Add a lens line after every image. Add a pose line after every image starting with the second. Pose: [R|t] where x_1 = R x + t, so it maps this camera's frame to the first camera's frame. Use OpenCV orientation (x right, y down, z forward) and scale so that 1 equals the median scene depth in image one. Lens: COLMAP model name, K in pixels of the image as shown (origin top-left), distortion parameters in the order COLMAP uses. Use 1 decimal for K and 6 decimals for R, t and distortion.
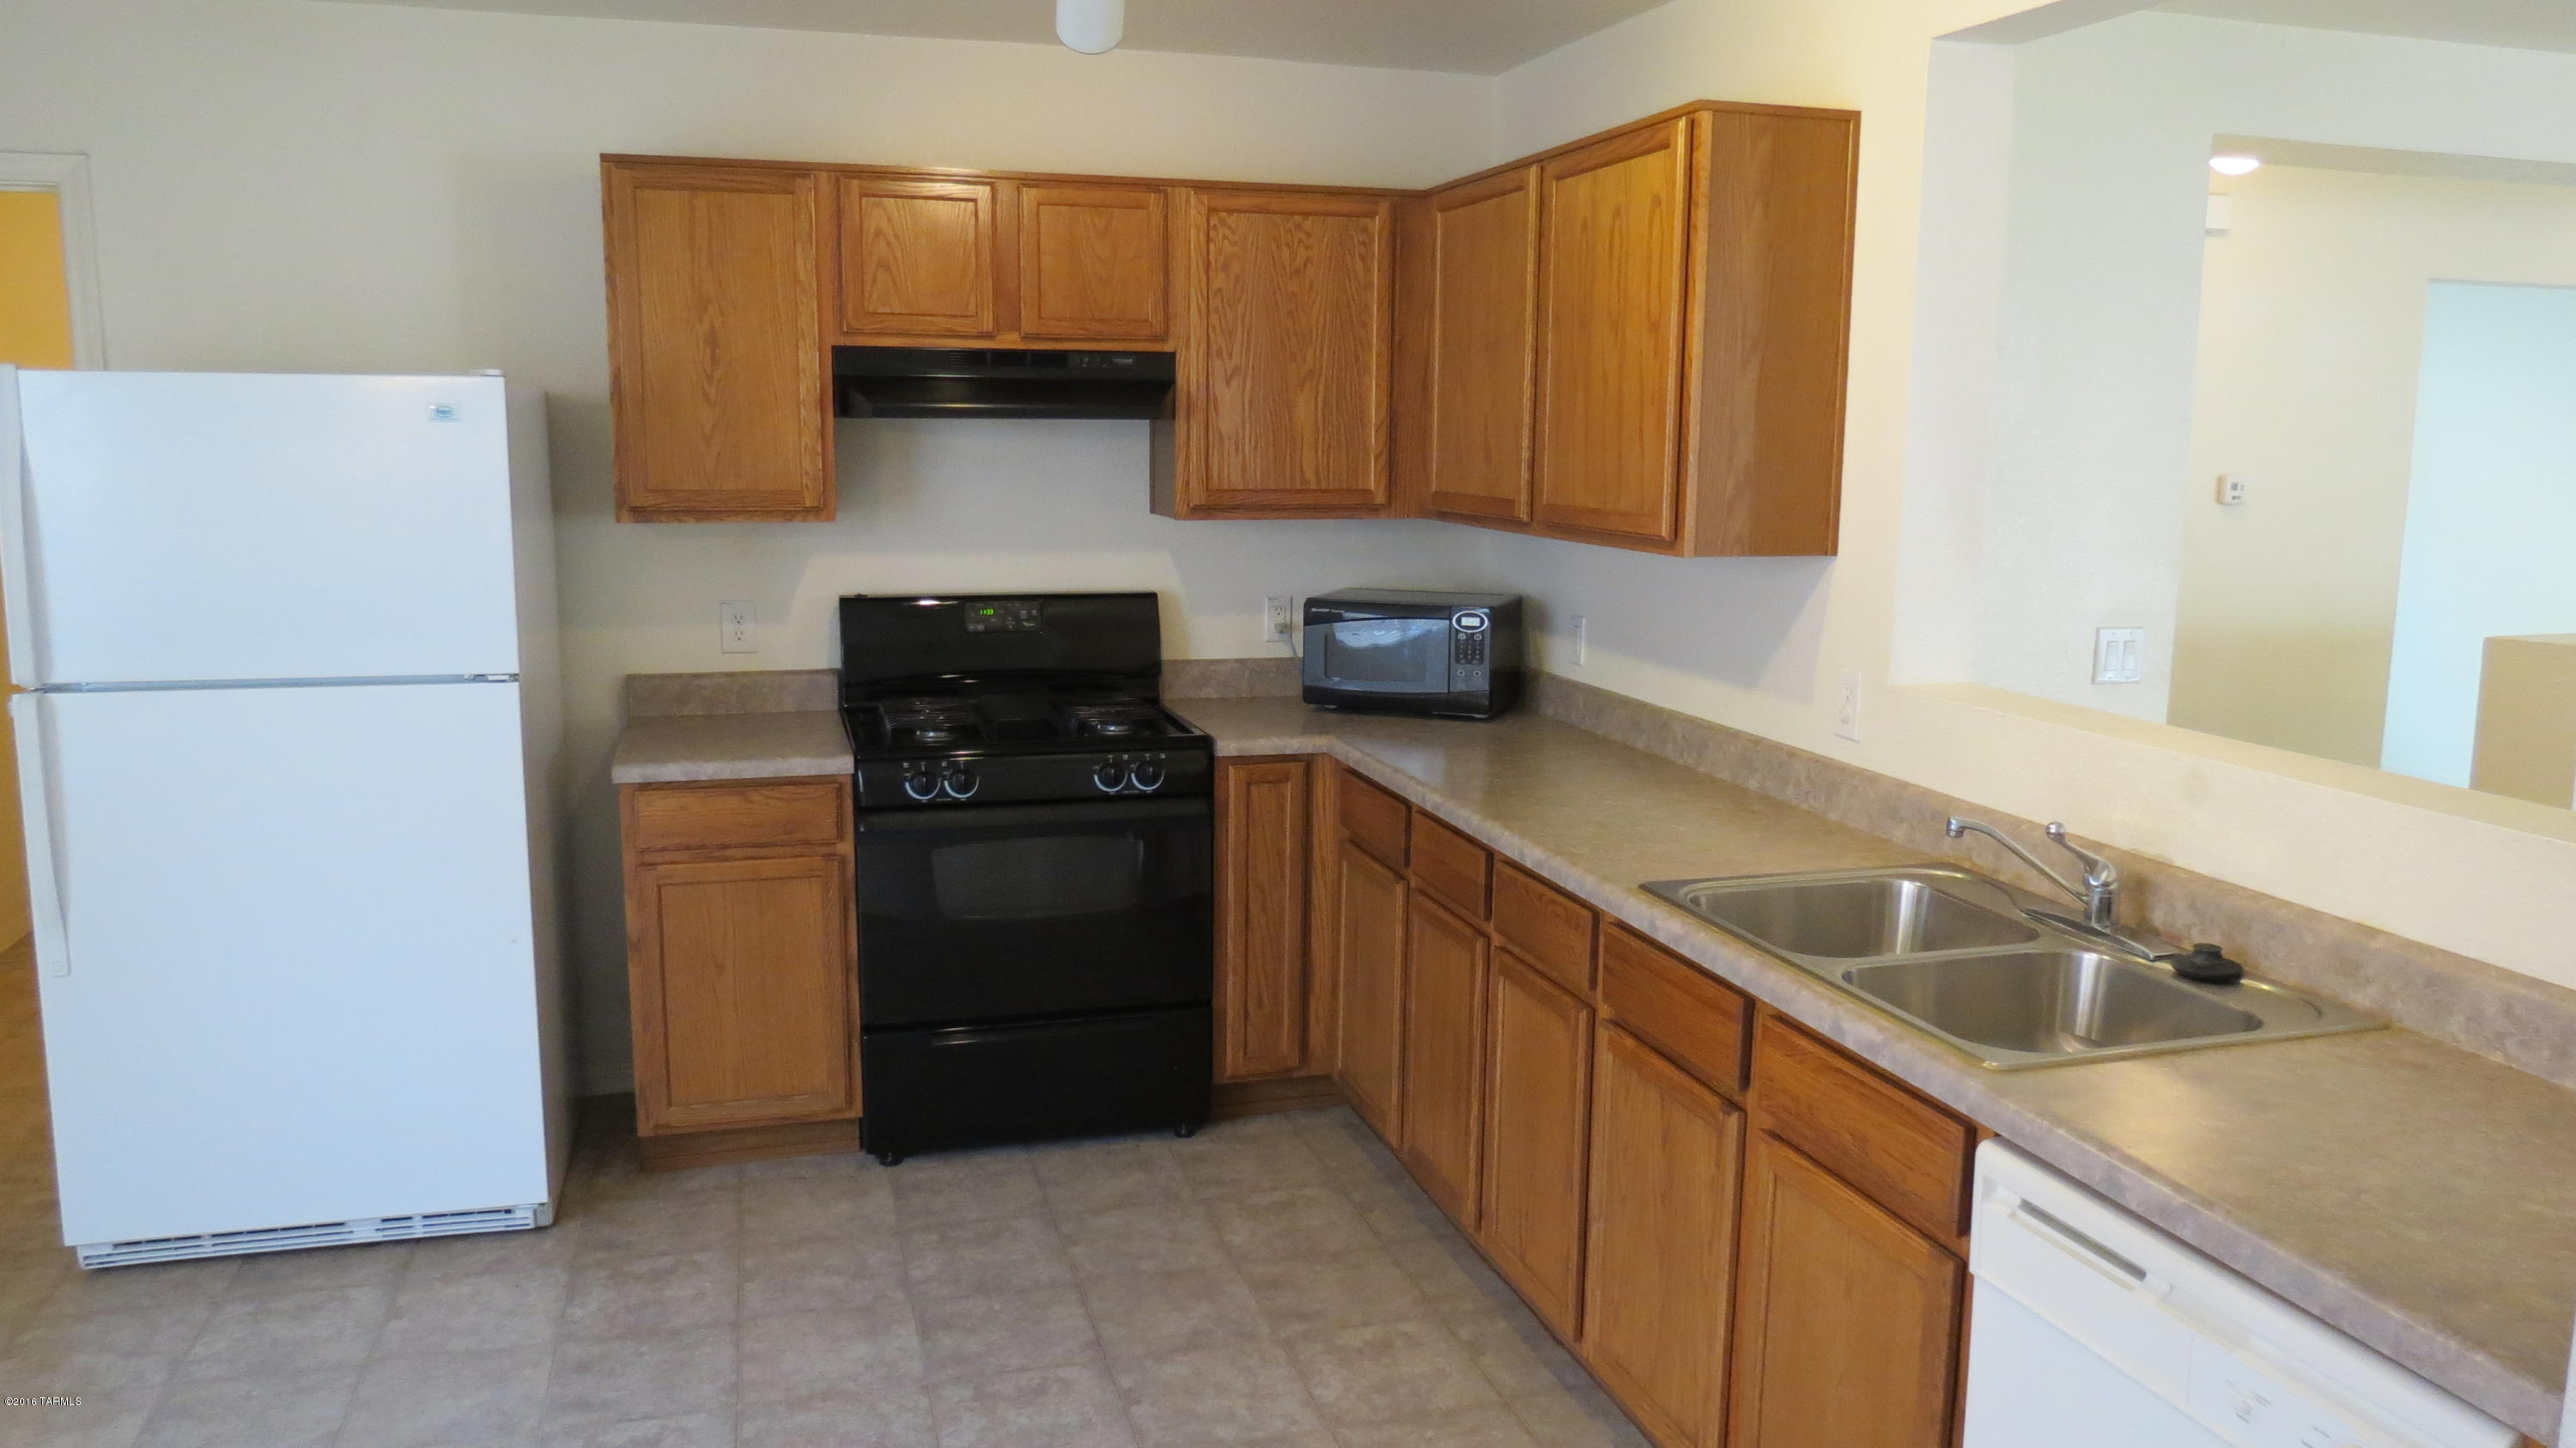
lens RADIAL K [[1831.0, 0, 1302.5], [0, 1831.0, 705.6], [0, 0, 1]] dist [-0.040244, 0.001378]
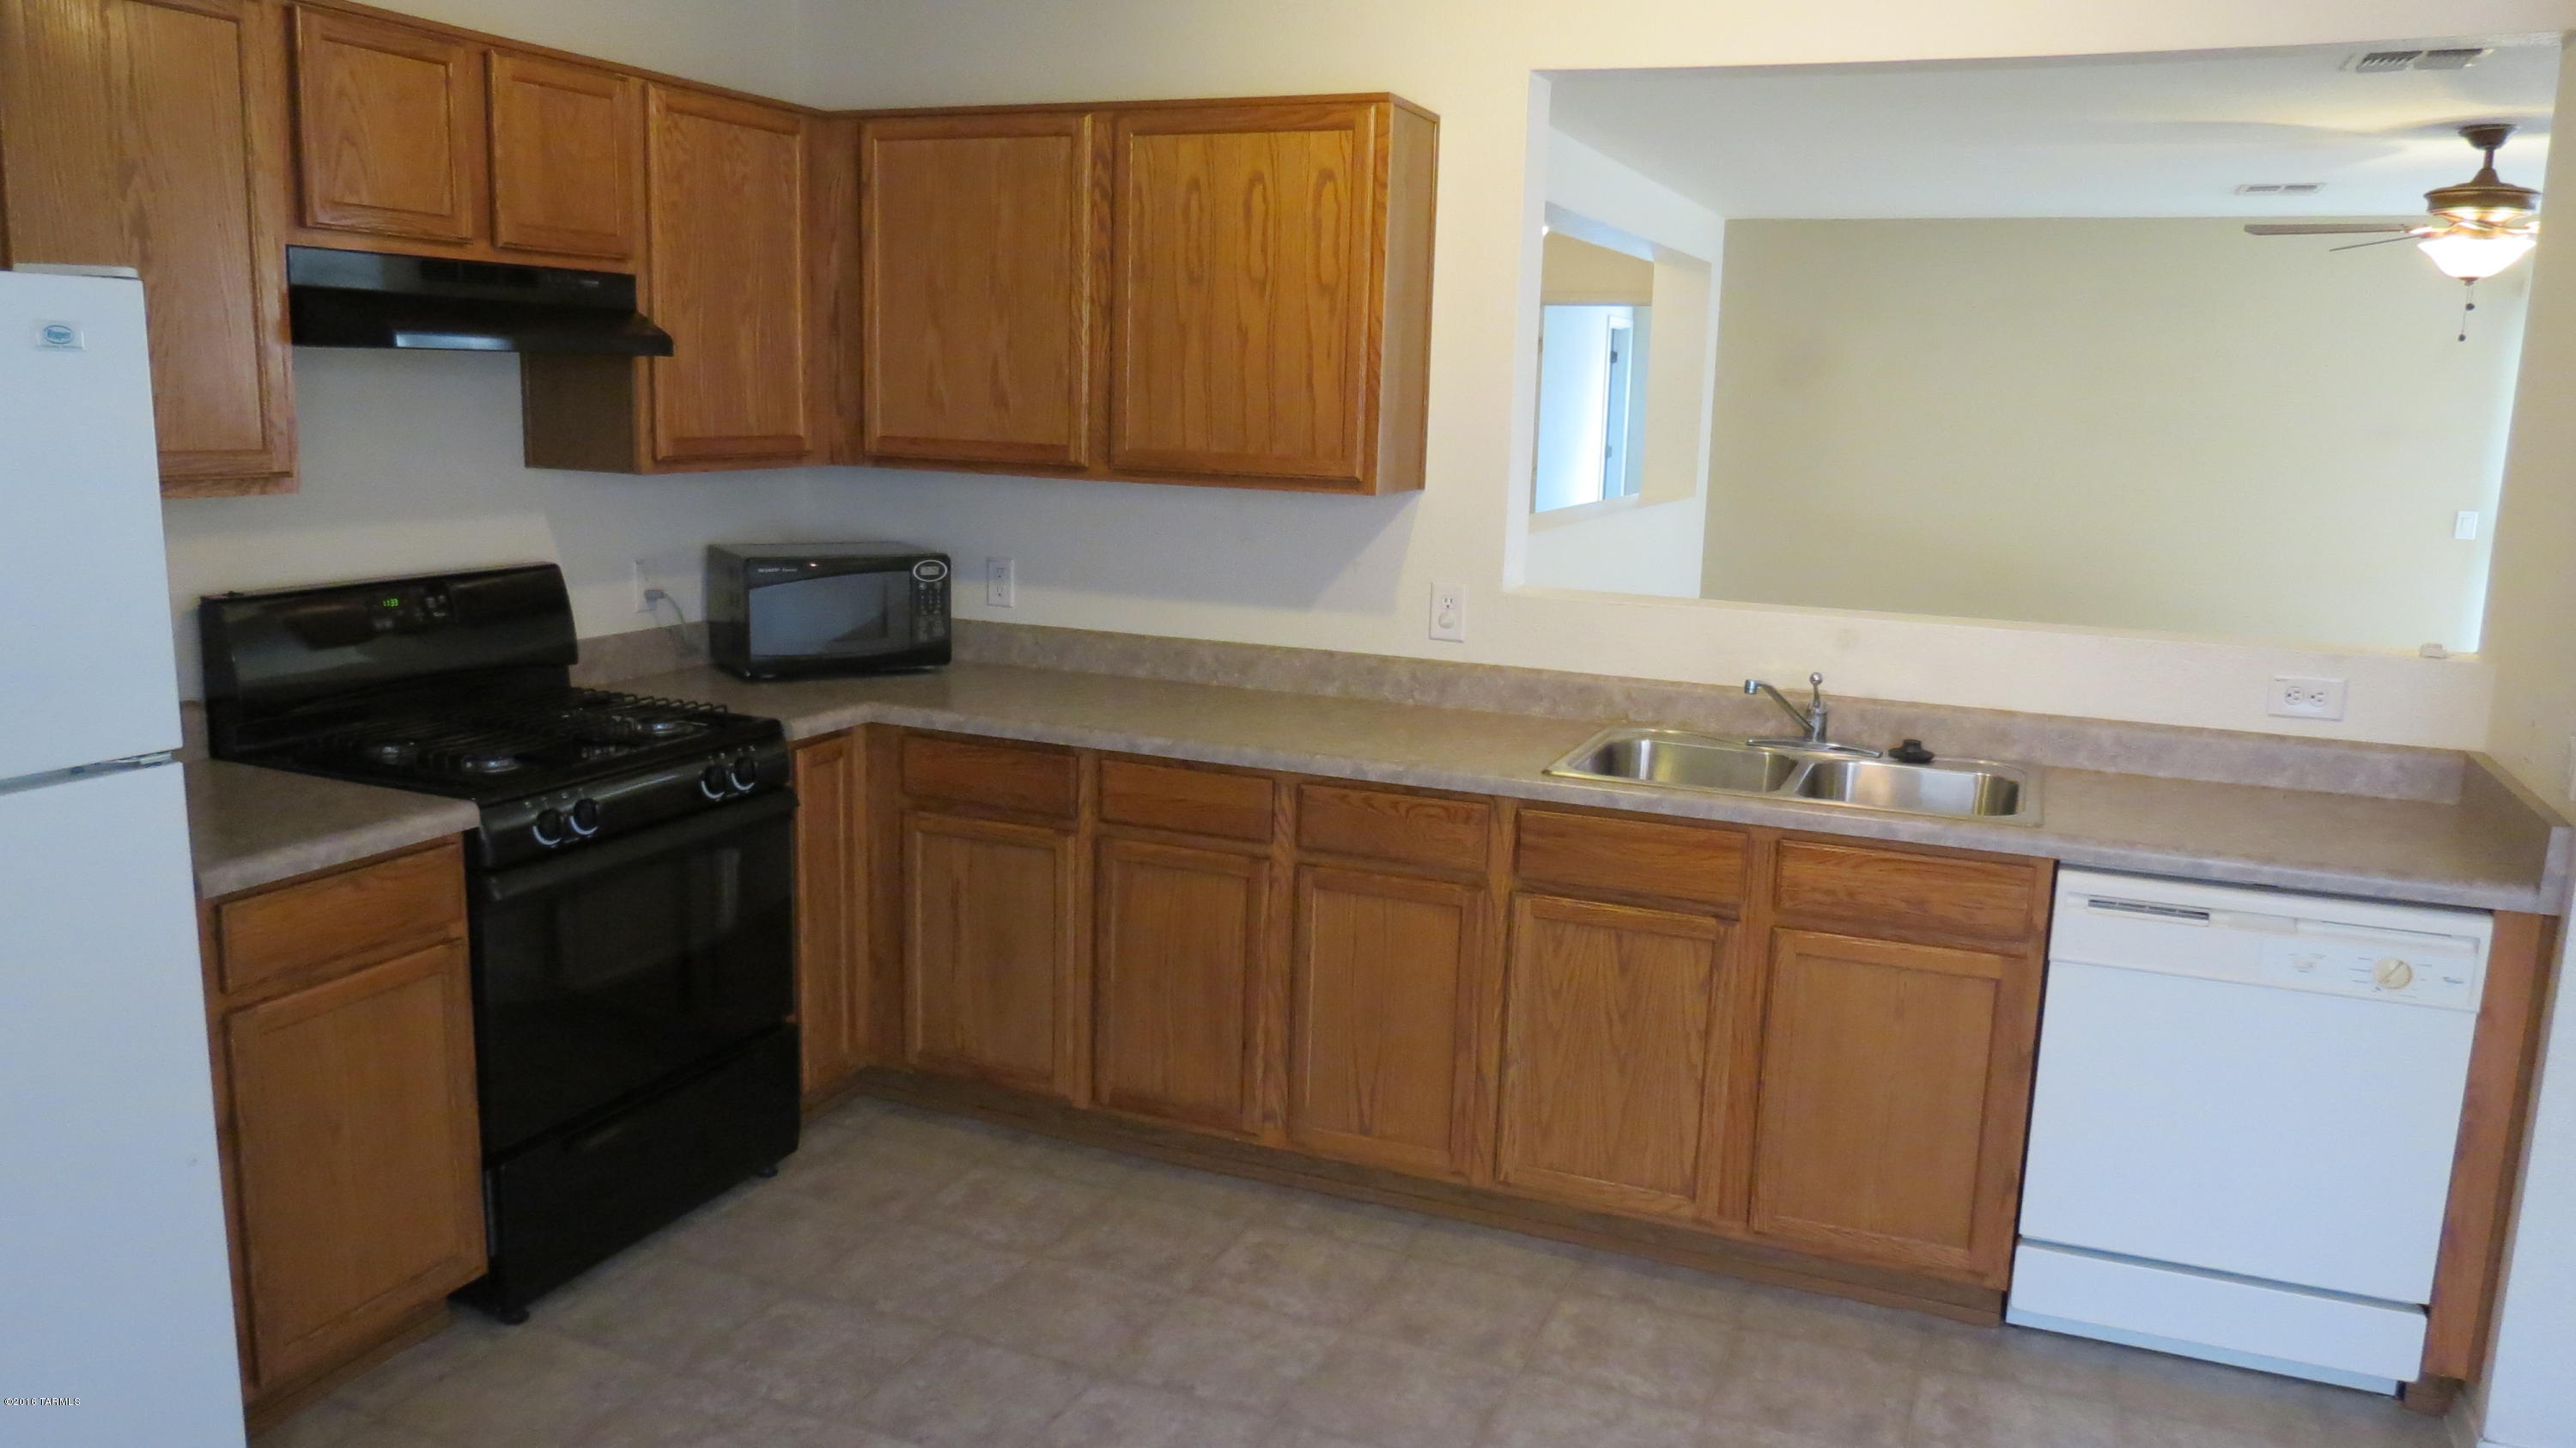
lens RADIAL K [[1831.0, 0, 1309.9], [0, 1831.0, 704.3], [0, 0, 1]] dist [-0.040244, 0.001378]
pose [[0.629528, -0.124909, 0.766872, -0.577725], [0.092221, 0.992028, 0.085878, -0.043702], [-0.771486, 0.016659, 0.636028, 0.250352]]
